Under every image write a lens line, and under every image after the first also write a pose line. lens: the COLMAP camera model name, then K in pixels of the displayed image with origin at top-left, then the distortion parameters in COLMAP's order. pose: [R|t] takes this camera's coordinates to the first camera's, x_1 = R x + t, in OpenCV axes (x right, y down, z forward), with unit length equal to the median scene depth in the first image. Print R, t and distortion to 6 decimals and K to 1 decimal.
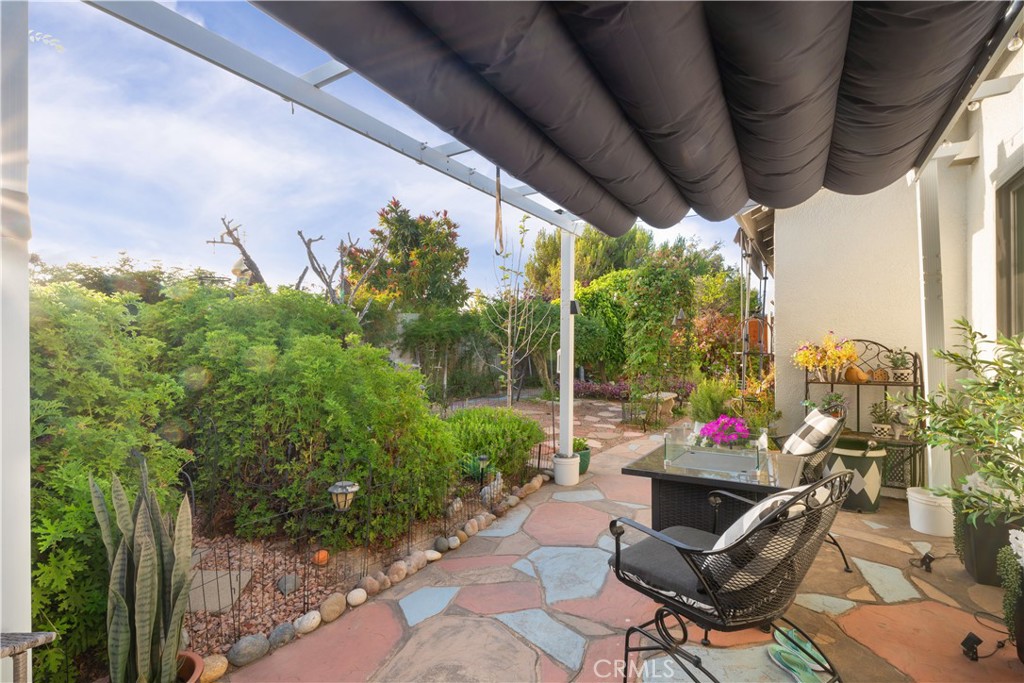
lens RADIAL K [[479.1, 0, 509.8], [0, 479.1, 344.6], [0, 0, 1]] dist [0.000265, 0.000046]
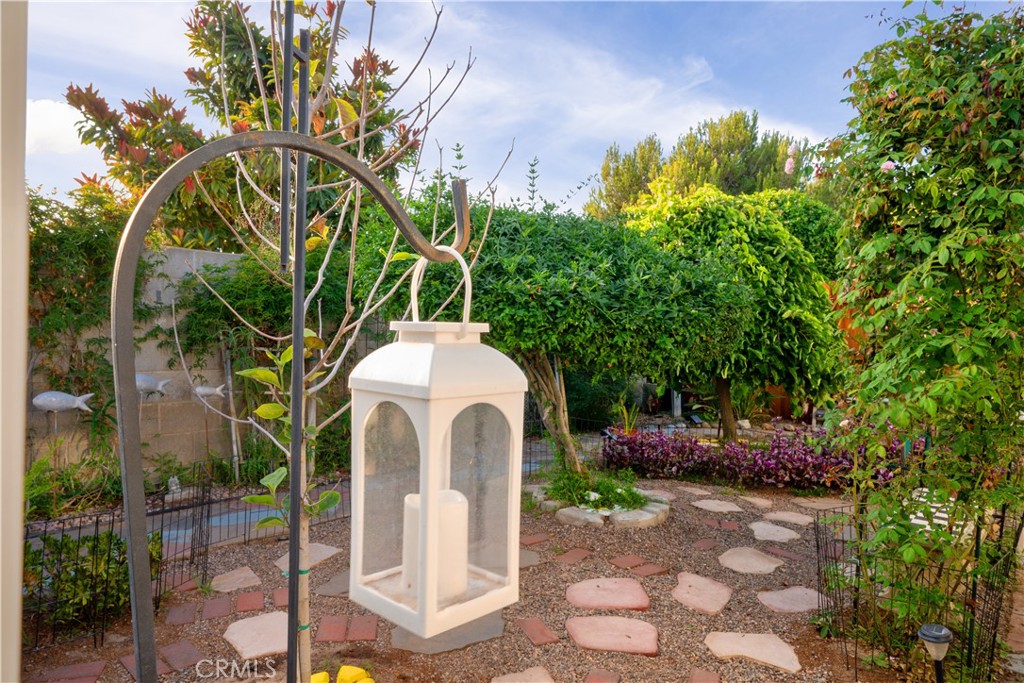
lens RADIAL K [[682.0, 0, 514.3], [0, 682.0, 341.3], [0, 0, 1]] dist [0.003056, 0.000266]
pose [[0.995784, 0.005680, -0.091548, 0.068806], [-0.005456, 0.999981, 0.002697, 0.002805], [0.091562, -0.002187, 0.995797, 0.417000]]
